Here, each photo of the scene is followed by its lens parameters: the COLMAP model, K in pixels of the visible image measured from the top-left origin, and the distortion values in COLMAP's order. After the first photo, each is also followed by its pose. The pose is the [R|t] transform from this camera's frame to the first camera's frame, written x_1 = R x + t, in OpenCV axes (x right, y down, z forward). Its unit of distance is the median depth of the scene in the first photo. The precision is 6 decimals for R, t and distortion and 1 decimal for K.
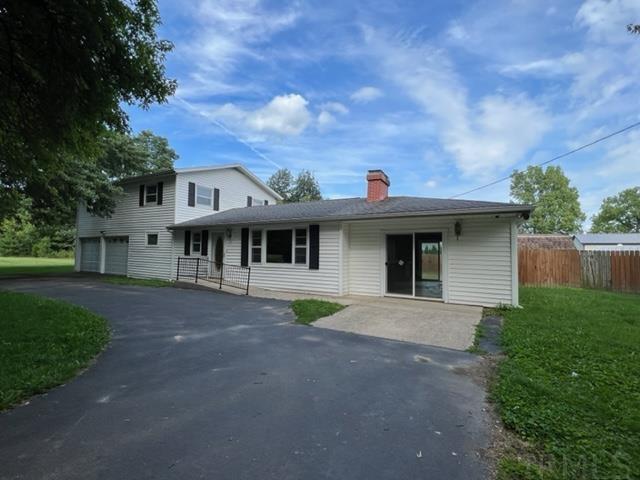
lens RADIAL K [[298.9, 0, 317.8], [0, 298.9, 239.1], [0, 0, 1]] dist [0.002101, 0.000351]
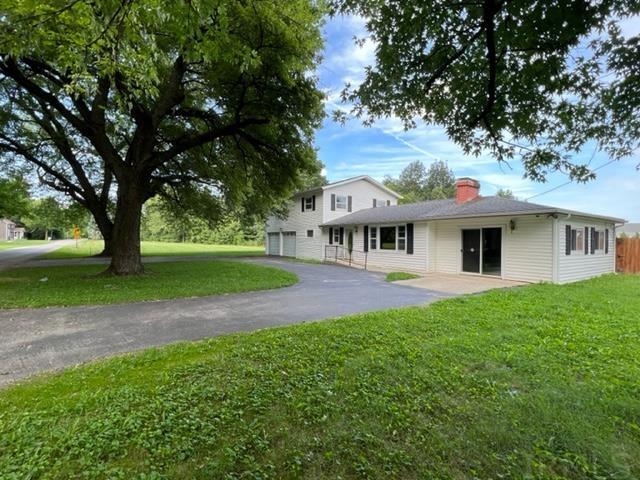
lens RADIAL K [[298.9, 0, 321.0], [0, 298.9, 239.3], [0, 0, 1]] dist [0.002101, 0.000351]
pose [[0.898295, -0.005100, -0.439363, 0.189408], [0.021890, 0.999210, 0.033156, -0.022361], [0.438847, -0.039402, 0.897697, -0.393076]]
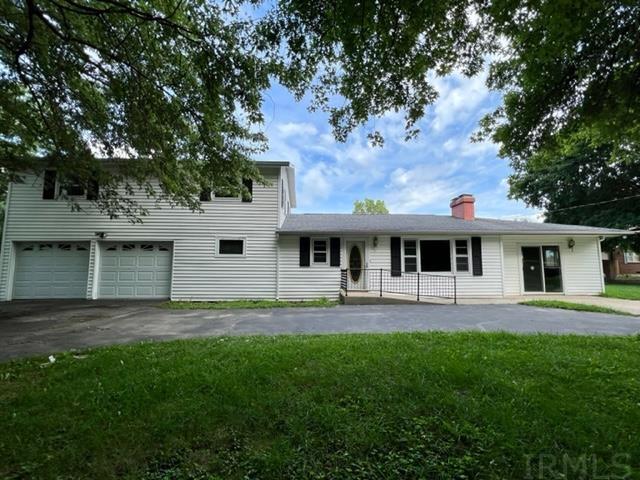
lens RADIAL K [[278.6, 0, 320.4], [0, 278.6, 240.0], [0, 0, 1]] dist [-0.001657, 0.000169]
pose [[0.846215, 0.032143, 0.531872, -0.867517], [-0.011131, 0.999027, -0.042664, 0.013052], [-0.532726, 0.030182, 0.845749, 0.332219]]
